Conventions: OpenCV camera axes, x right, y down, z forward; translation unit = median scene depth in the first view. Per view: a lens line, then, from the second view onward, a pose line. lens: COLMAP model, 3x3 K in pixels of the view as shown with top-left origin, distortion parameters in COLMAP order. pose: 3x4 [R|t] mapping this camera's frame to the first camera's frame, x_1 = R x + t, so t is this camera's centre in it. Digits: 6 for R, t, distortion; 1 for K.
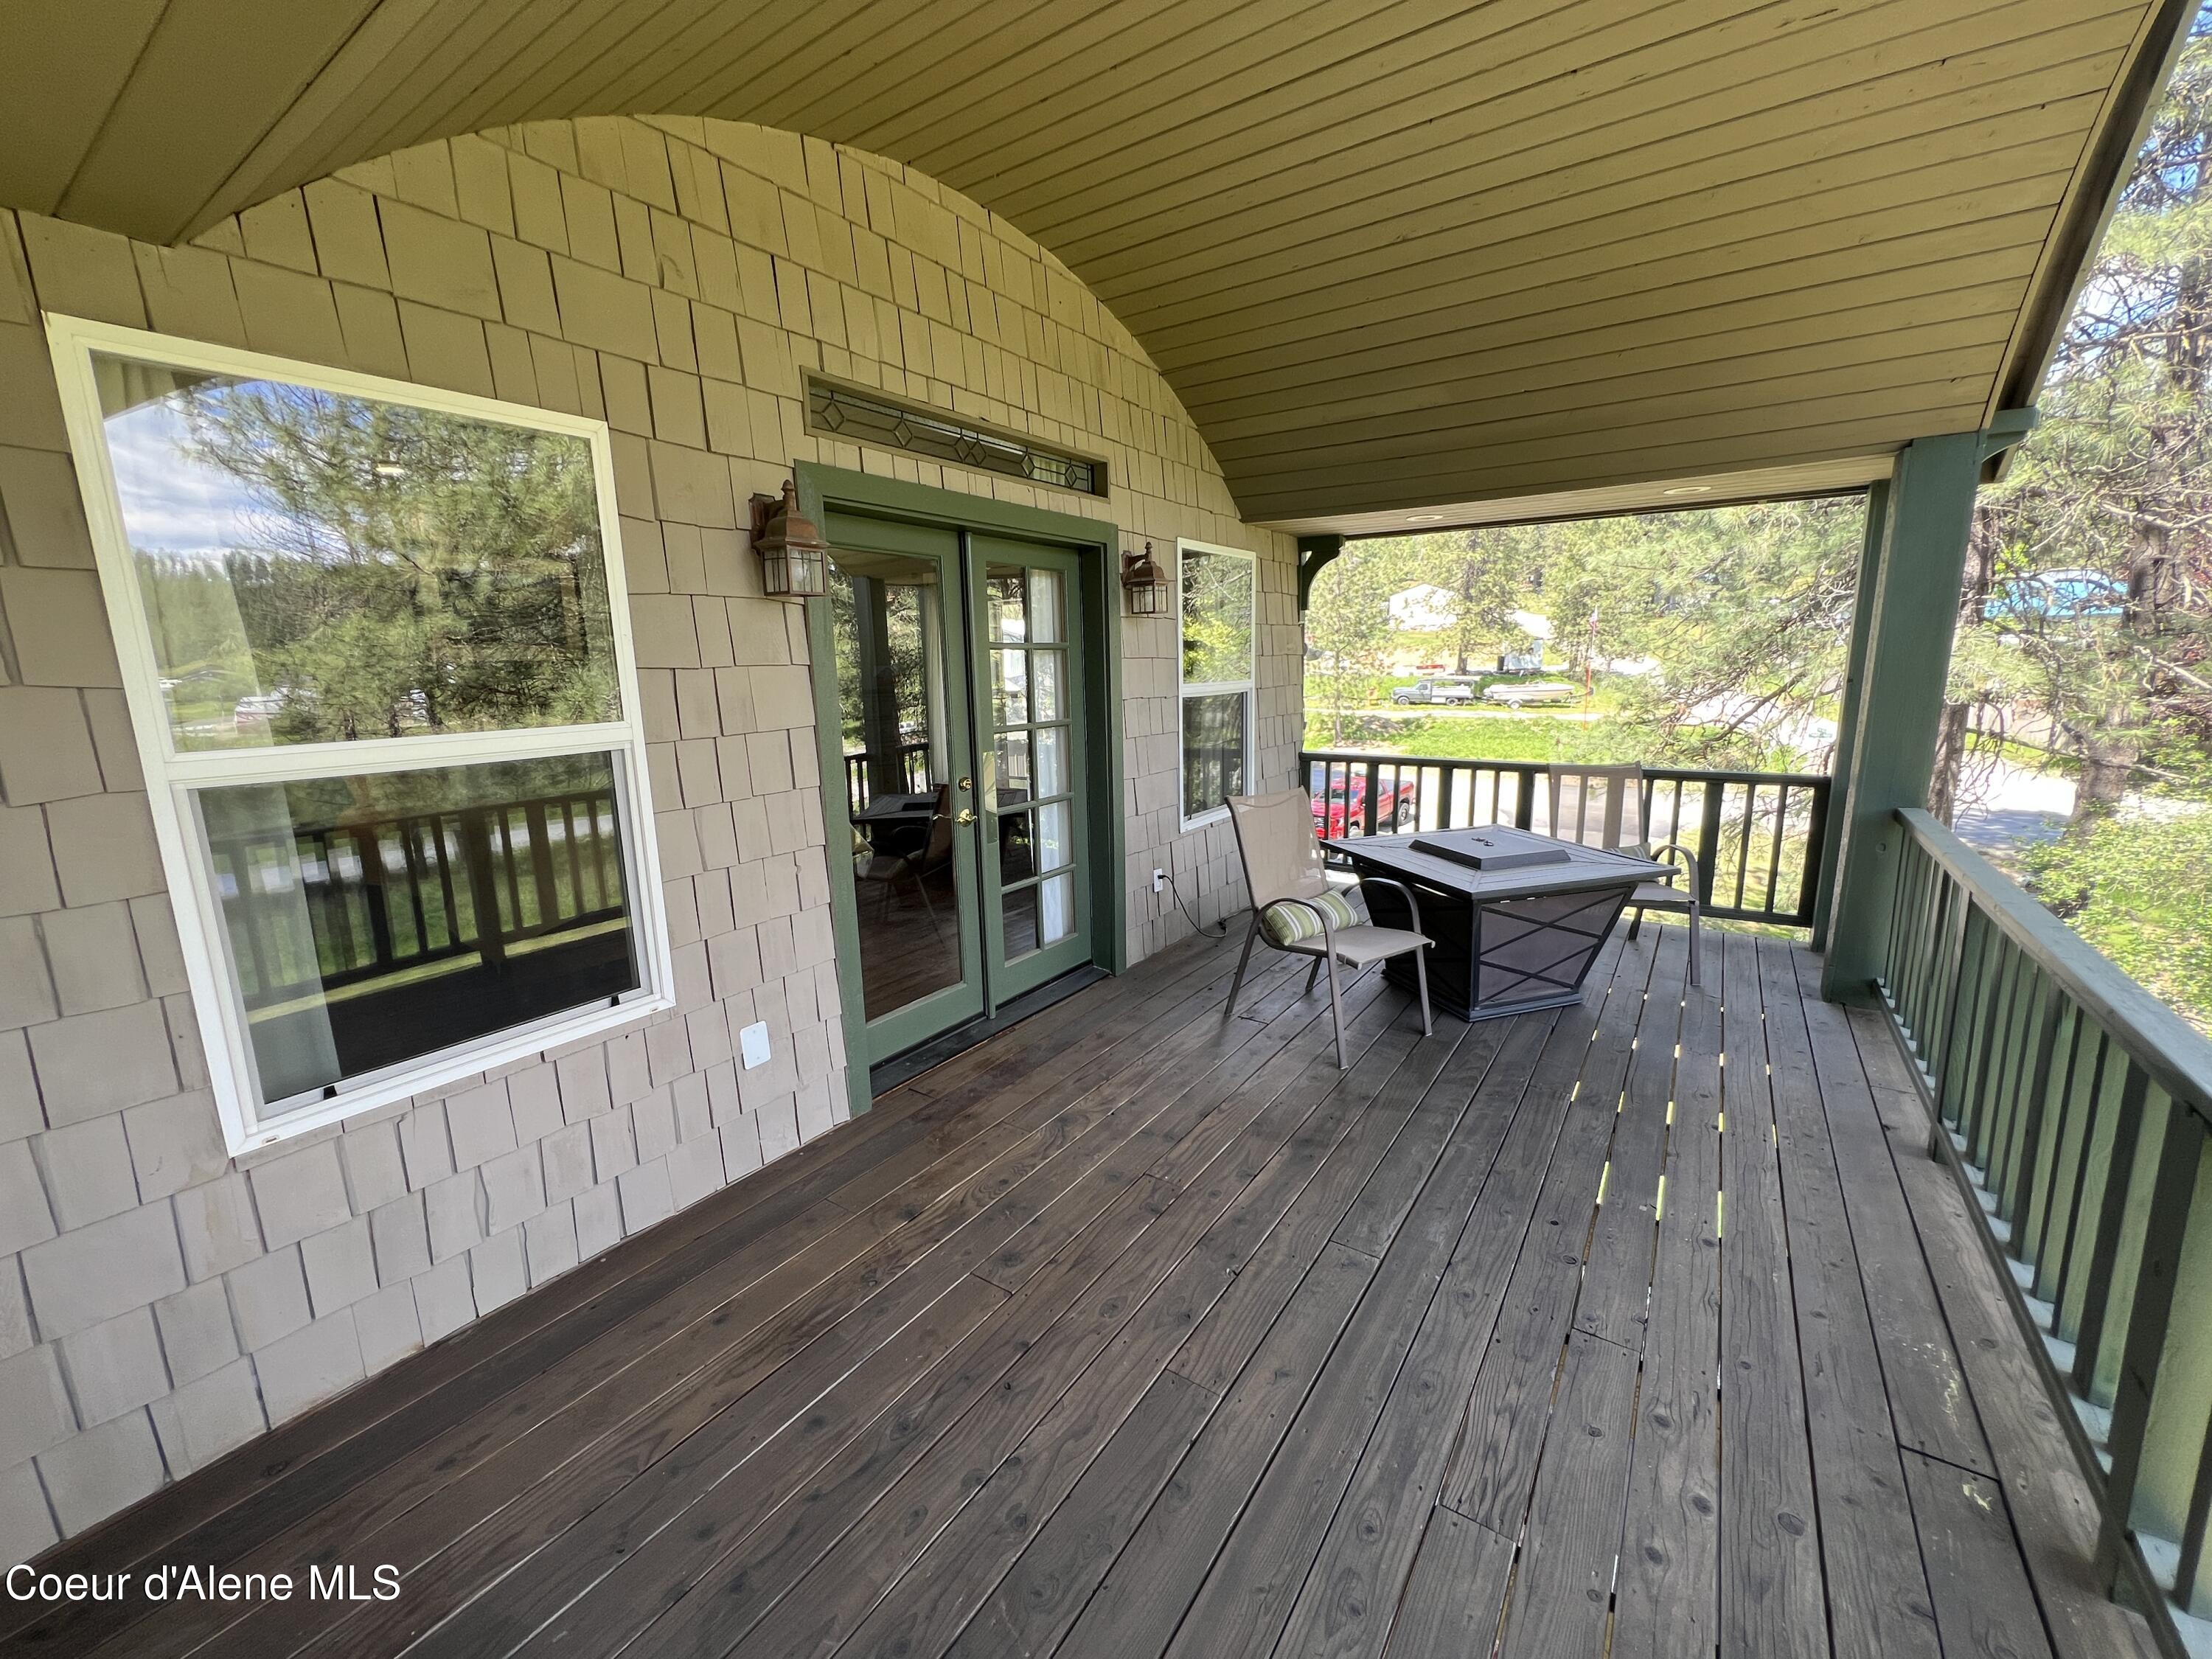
lens RADIAL K [[888.6, 0, 1106.8], [0, 888.6, 835.1], [0, 0, 1]] dist [-0.002592, 0.000581]
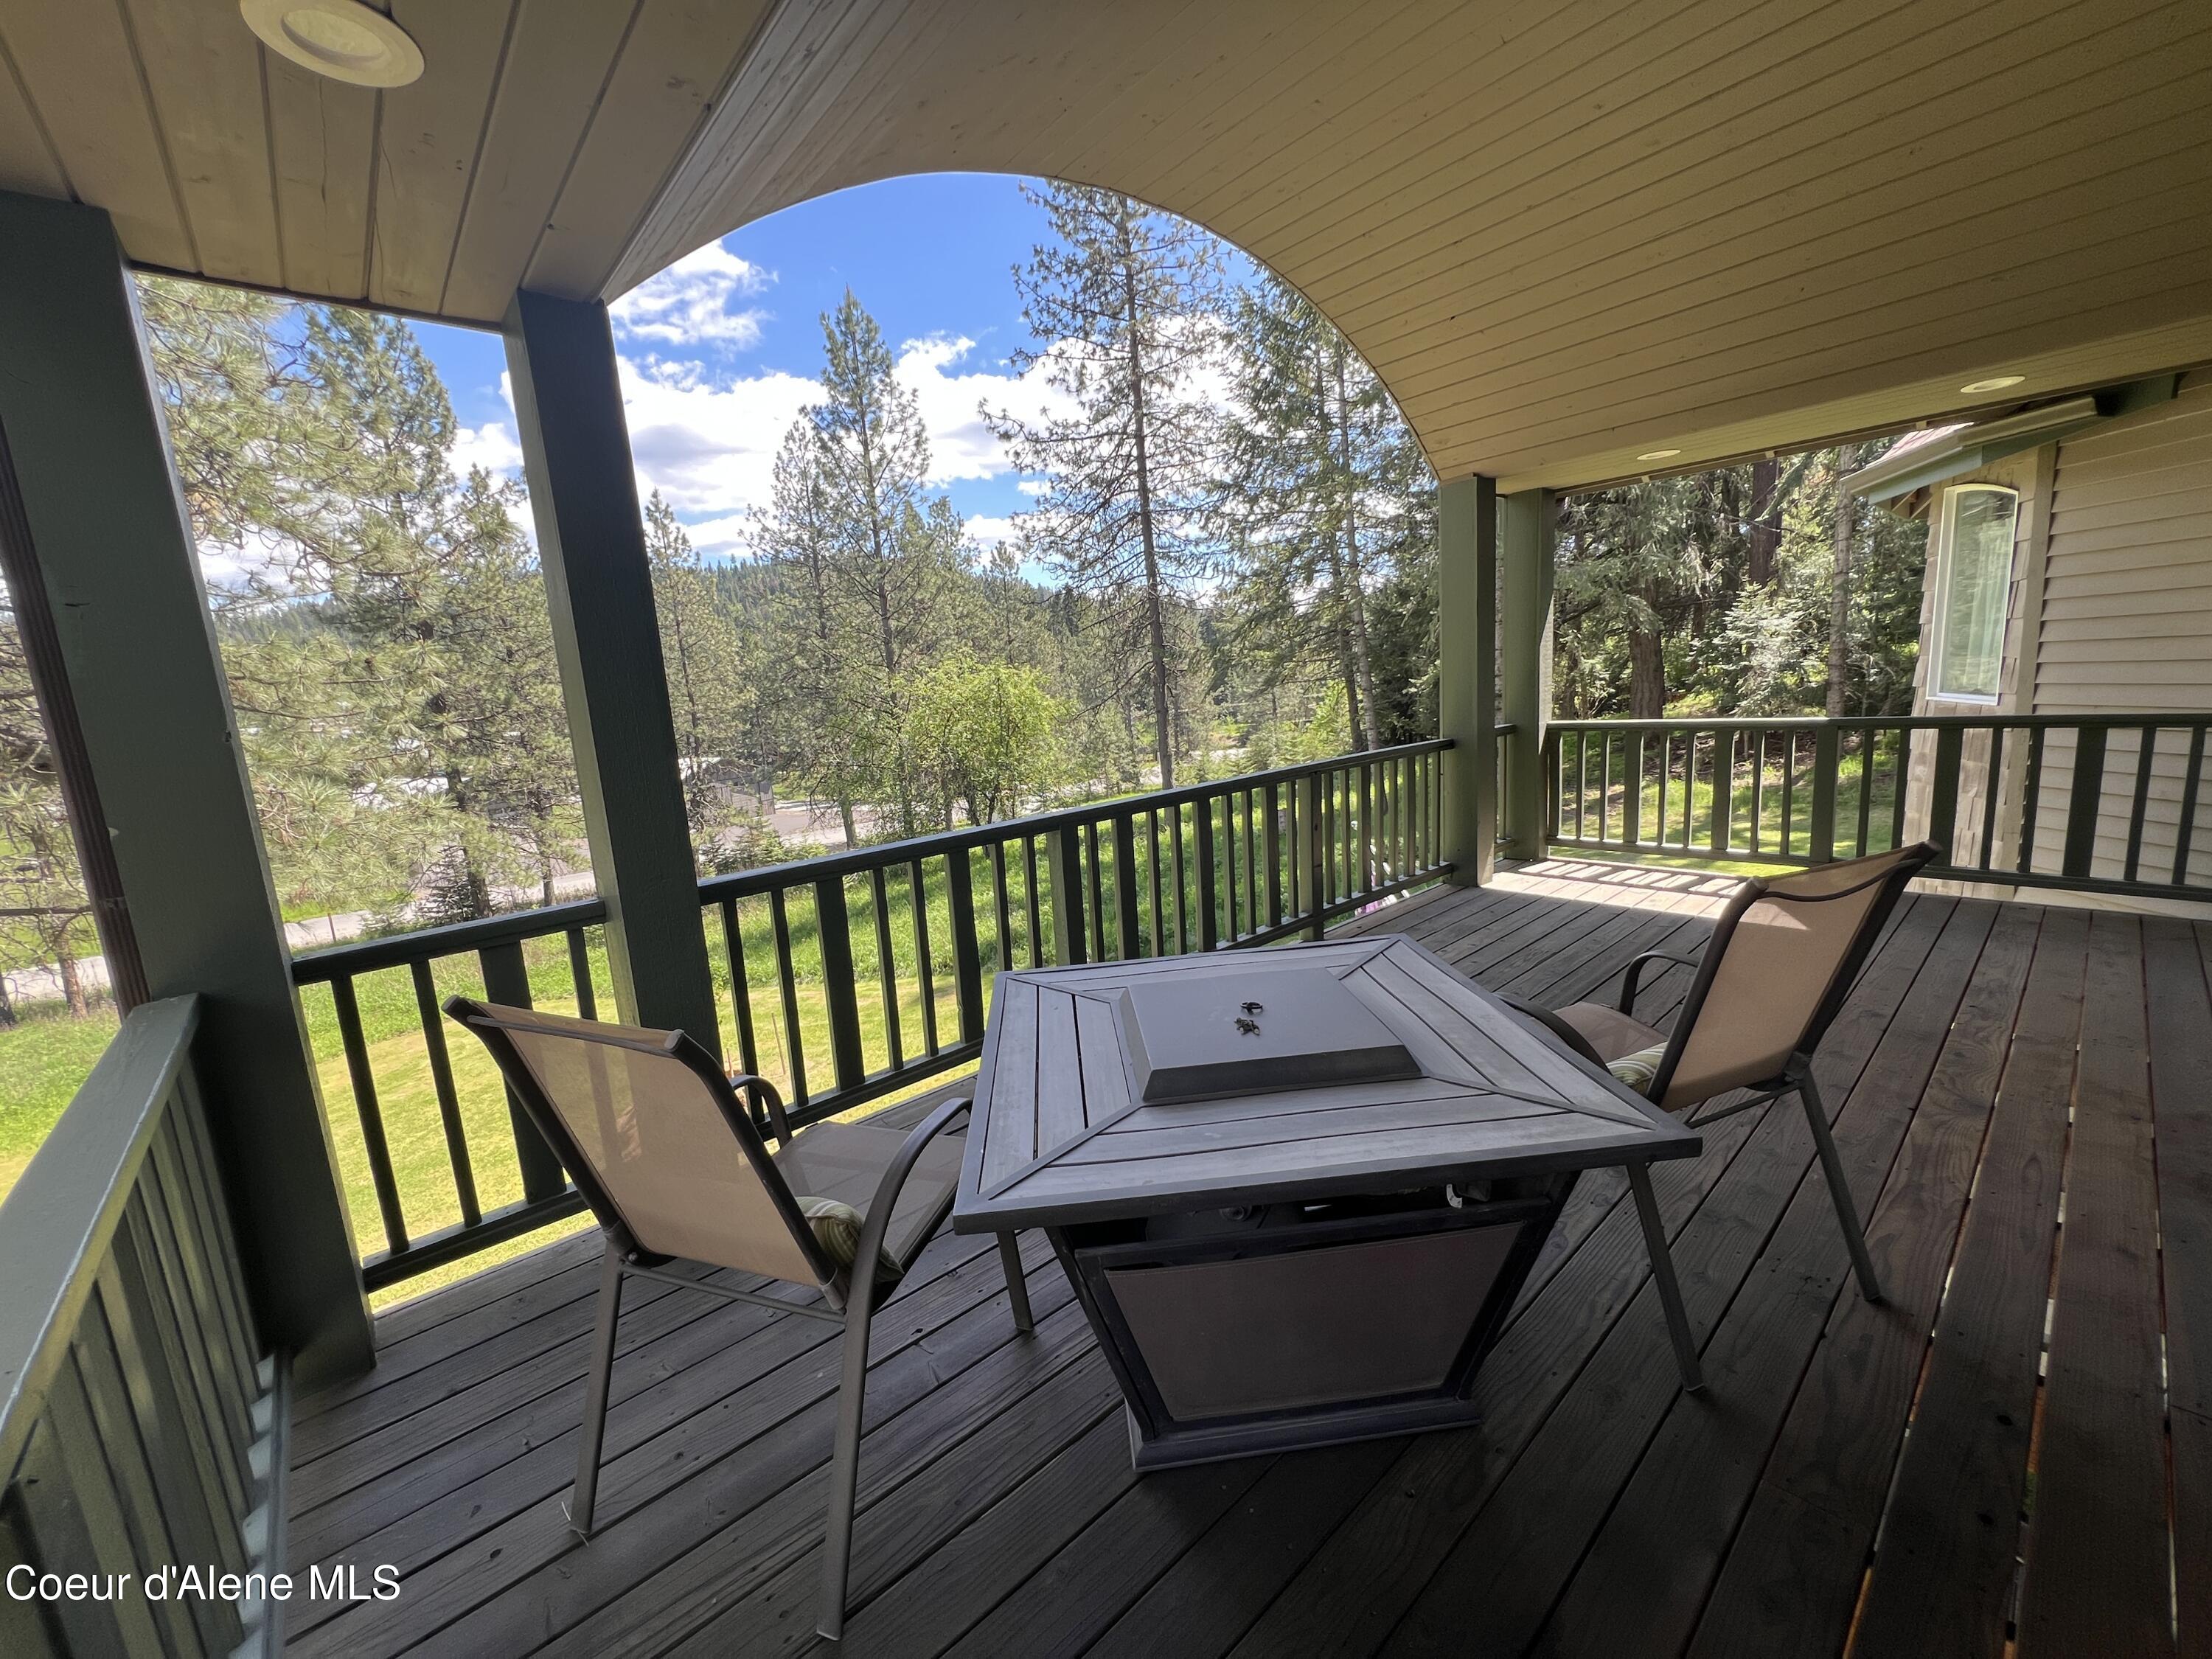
lens RADIAL K [[888.6, 0, 1117.6], [0, 888.6, 827.2], [0, 0, 1]] dist [-0.002592, 0.000581]
pose [[-0.967870, 0.054615, 0.245449, 0.555125], [0.137494, 0.932223, 0.334747, -0.329977], [-0.210531, 0.357739, -0.909780, 1.993929]]
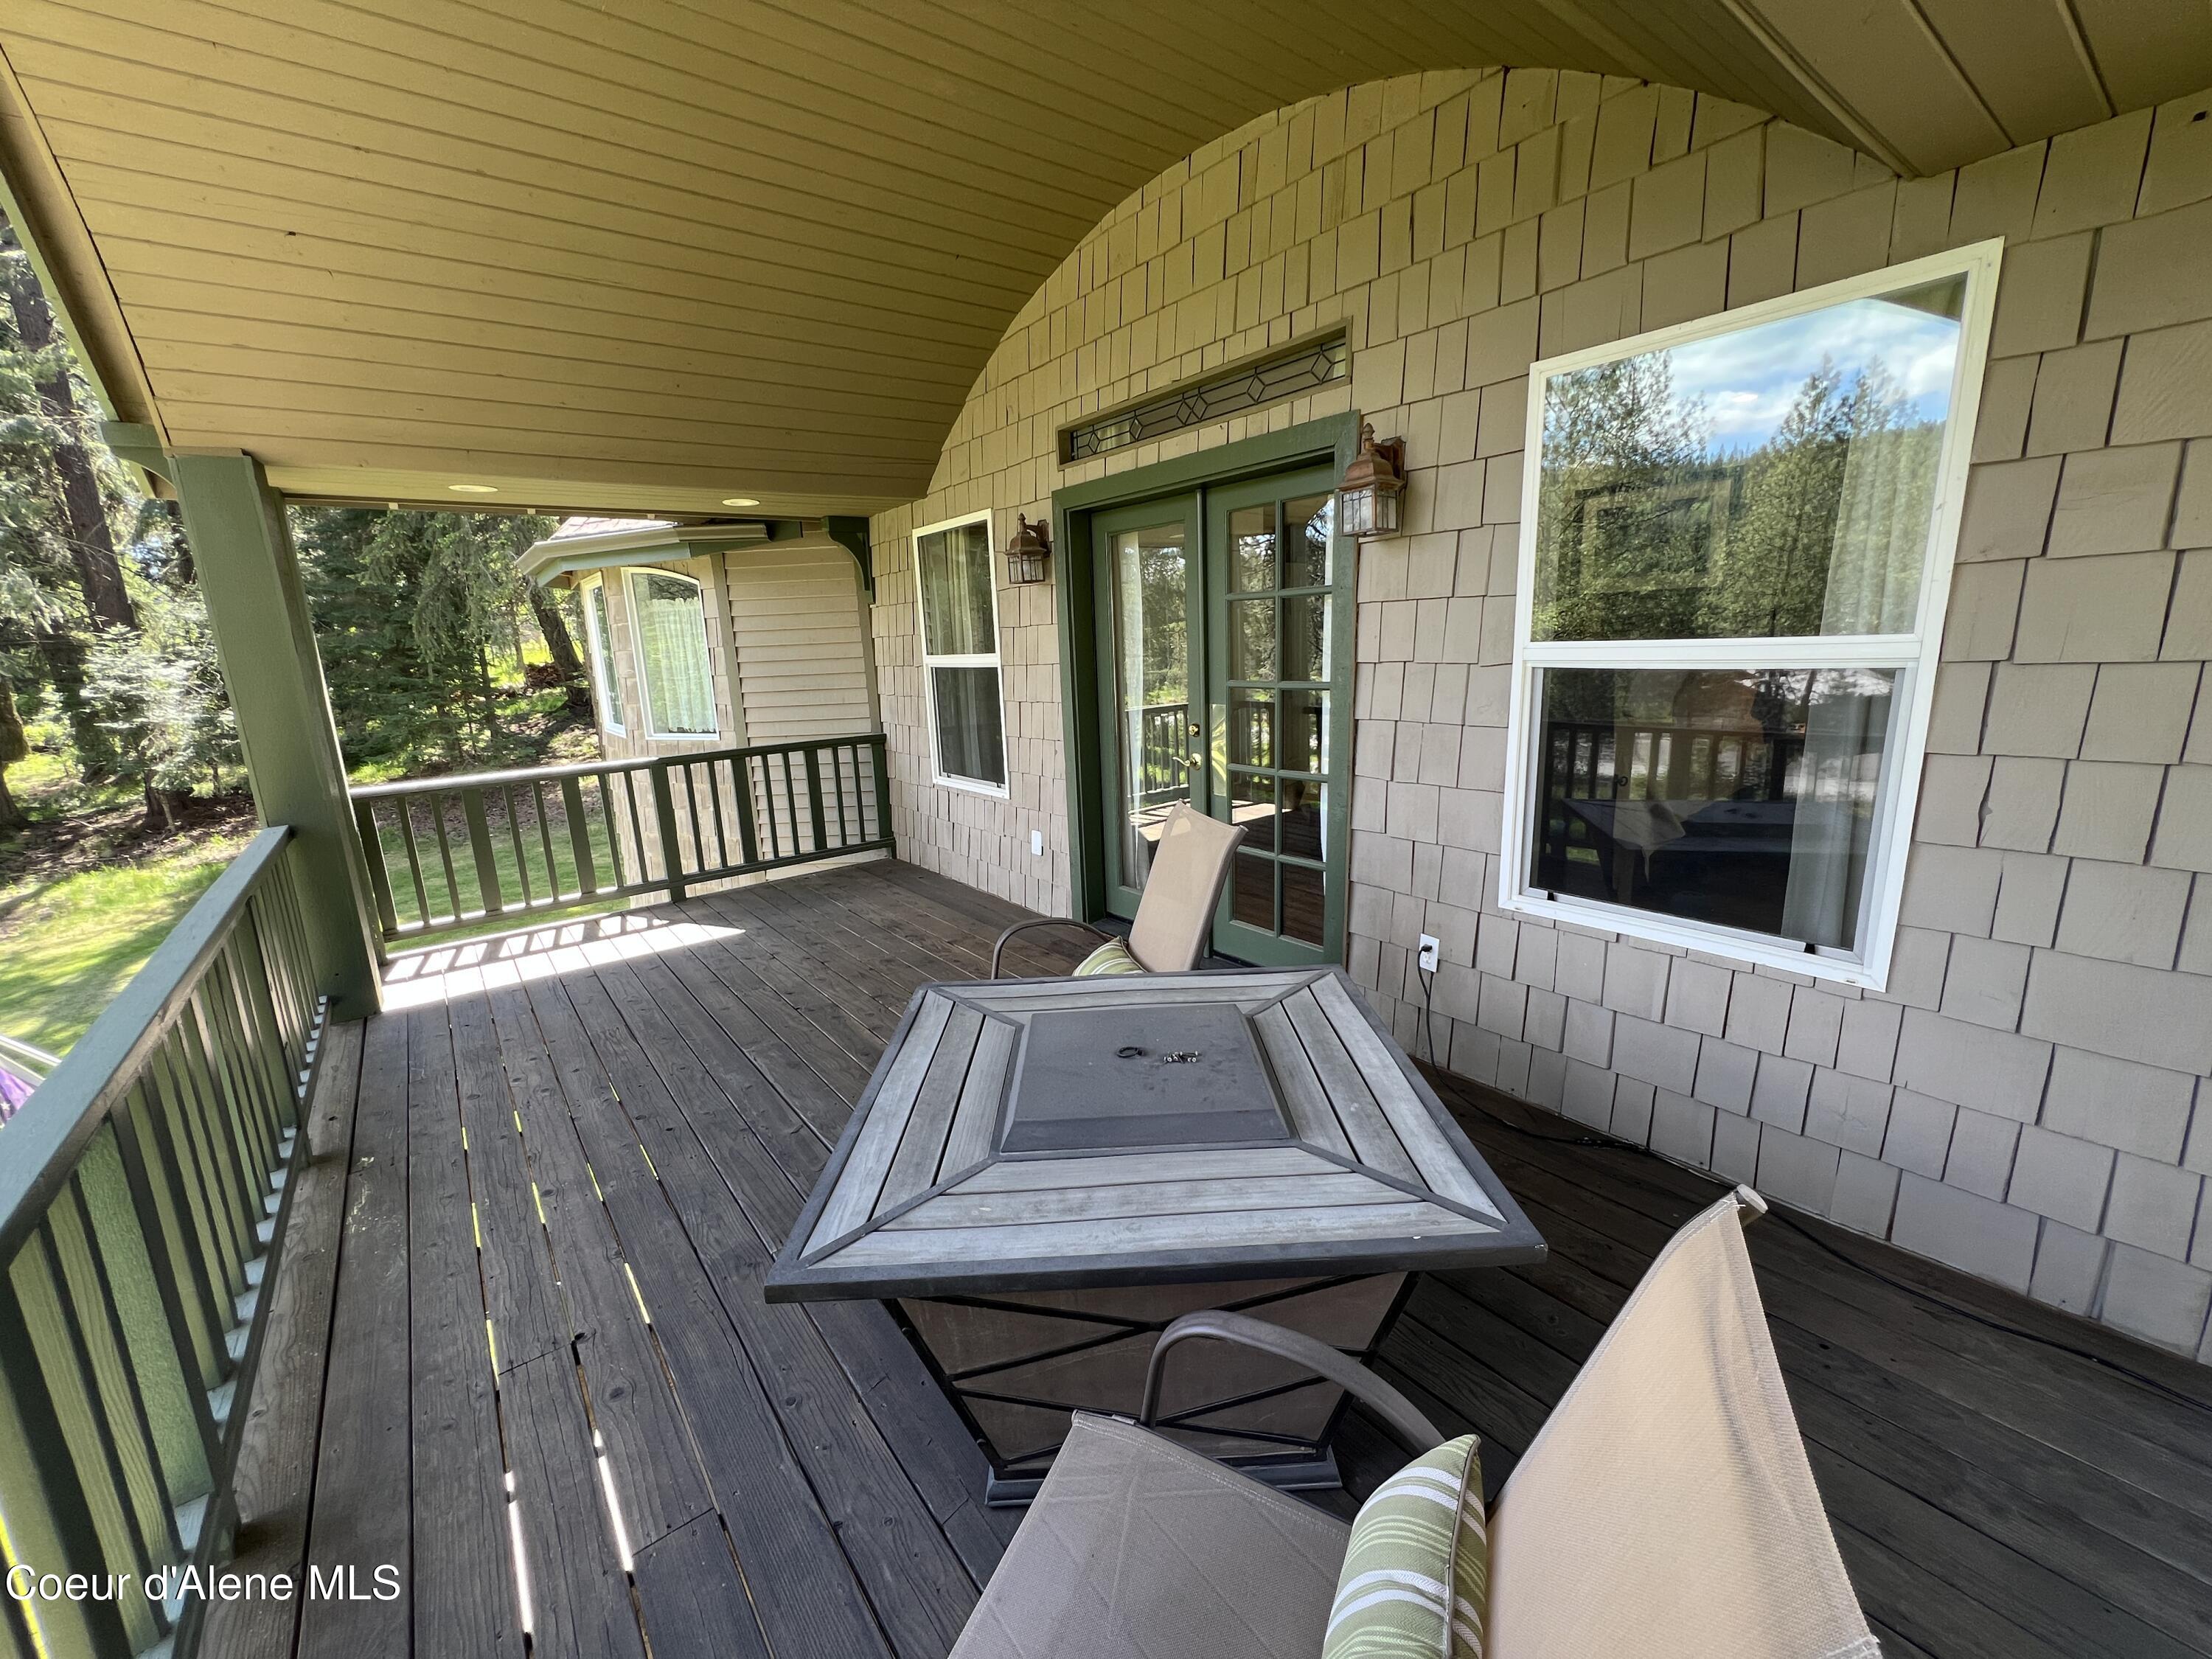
lens RADIAL K [[888.6, 0, 1106.6], [0, 888.6, 822.4], [0, 0, 1]] dist [-0.002592, 0.000581]
pose [[-0.303854, 0.232991, -0.923790, 1.162001], [-0.128918, 0.950663, 0.282172, -0.310729], [0.943956, 0.204832, -0.258826, 1.557830]]
